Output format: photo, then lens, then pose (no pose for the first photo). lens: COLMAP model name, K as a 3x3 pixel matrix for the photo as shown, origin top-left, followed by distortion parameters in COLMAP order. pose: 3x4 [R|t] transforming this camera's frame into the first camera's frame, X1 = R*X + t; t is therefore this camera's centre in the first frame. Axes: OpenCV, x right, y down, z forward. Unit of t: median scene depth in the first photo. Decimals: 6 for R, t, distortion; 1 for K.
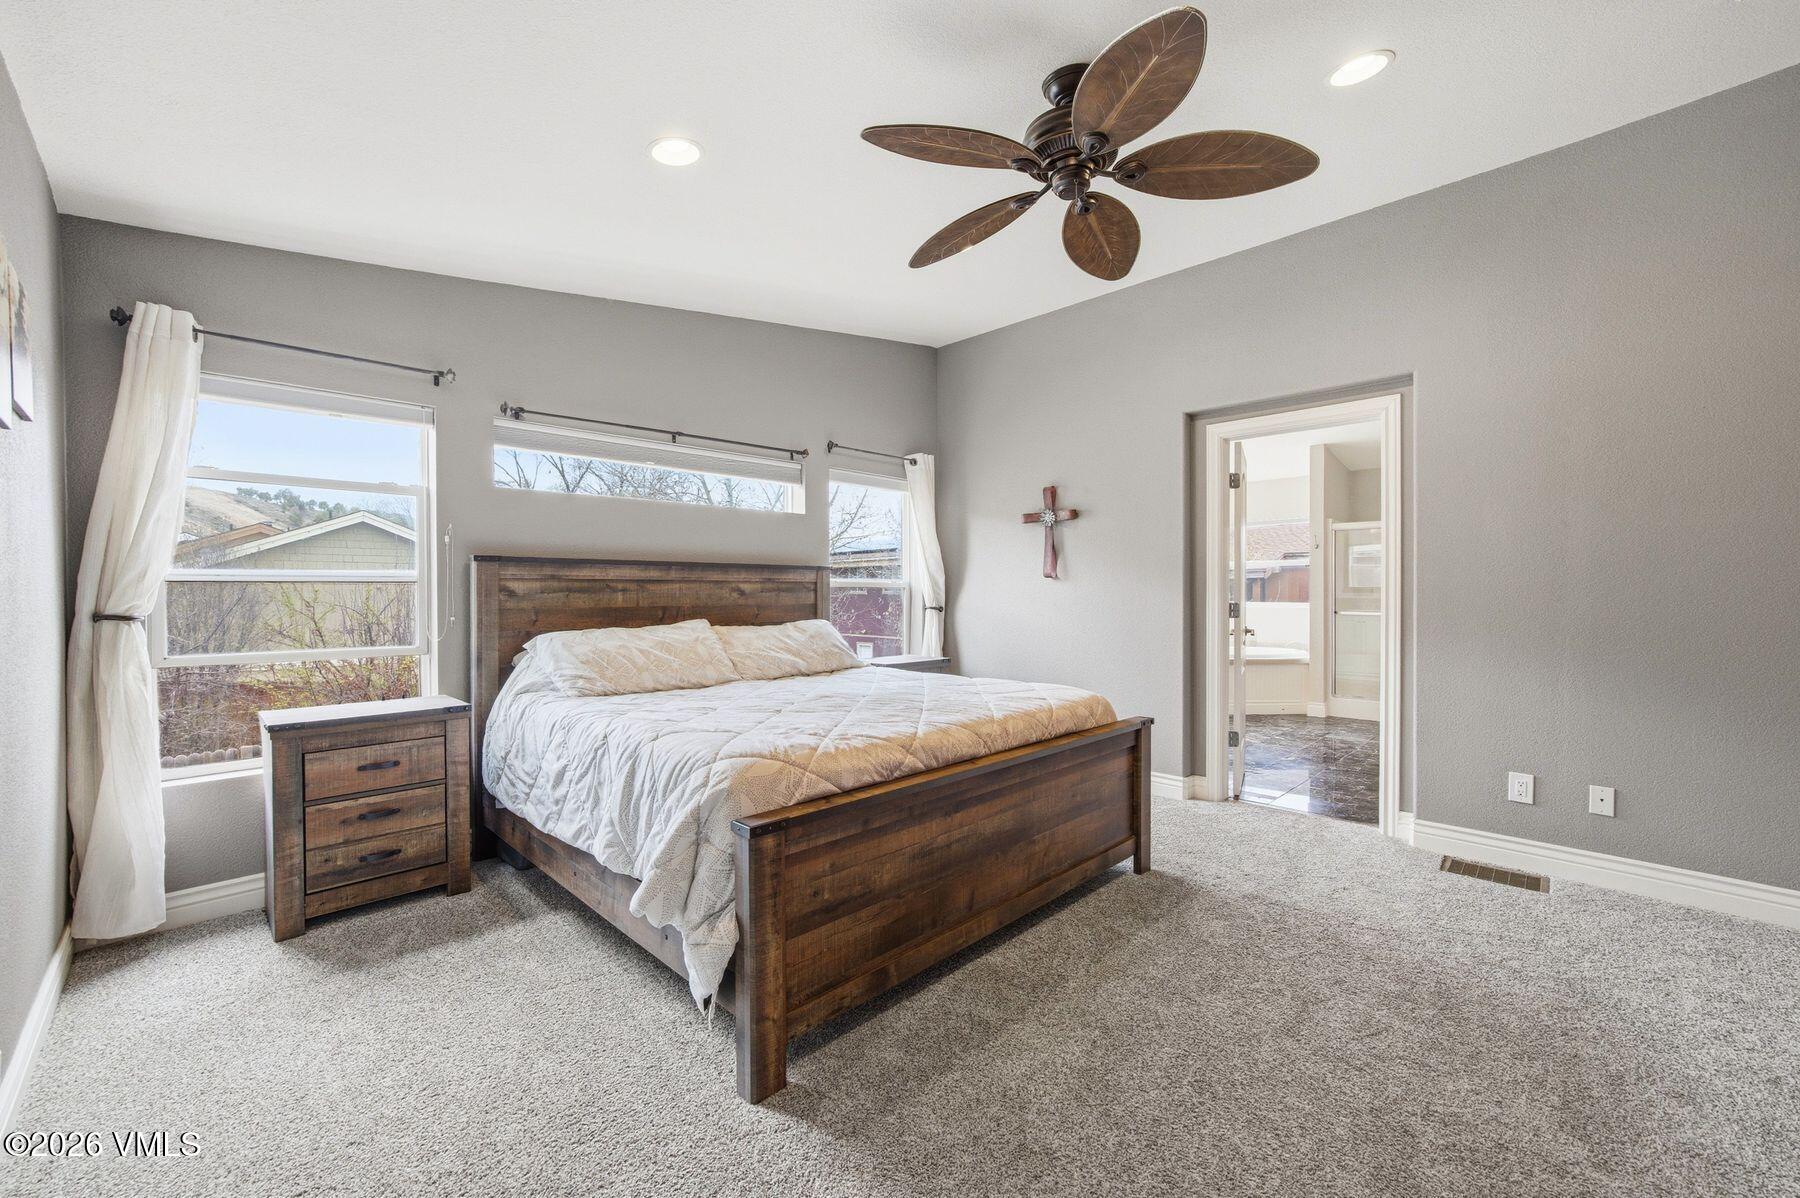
lens RADIAL K [[735.9, 0, 901.4], [0, 735.9, 597.7], [0, 0, 1]] dist [-0.003527, 0.000444]
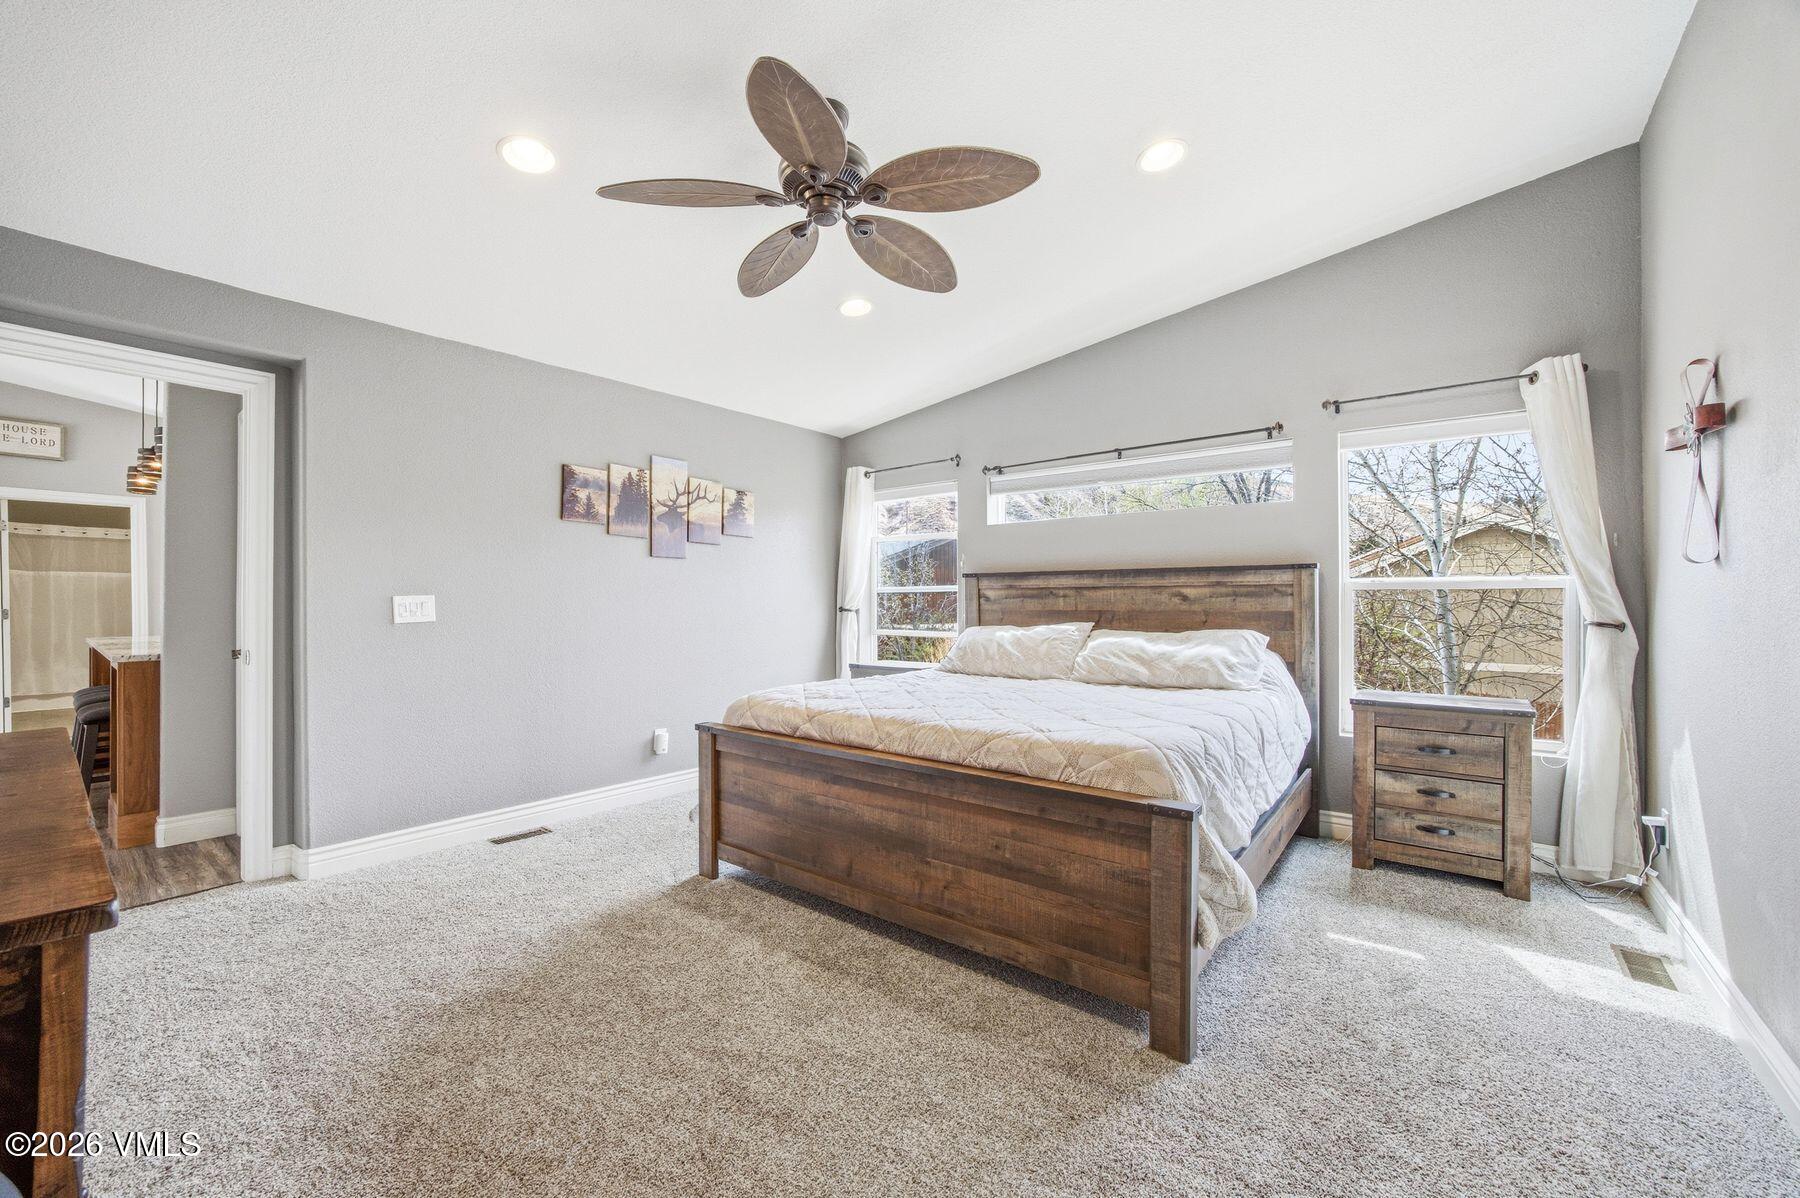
lens RADIAL K [[735.9, 0, 899.4], [0, 735.9, 601.8], [0, 0, 1]] dist [-0.003527, 0.000444]
pose [[0.101108, 0.004561, -0.994865, 0.749817], [-0.005498, 0.999977, 0.004026, -0.004005], [0.994860, 0.005063, 0.101130, 0.584095]]
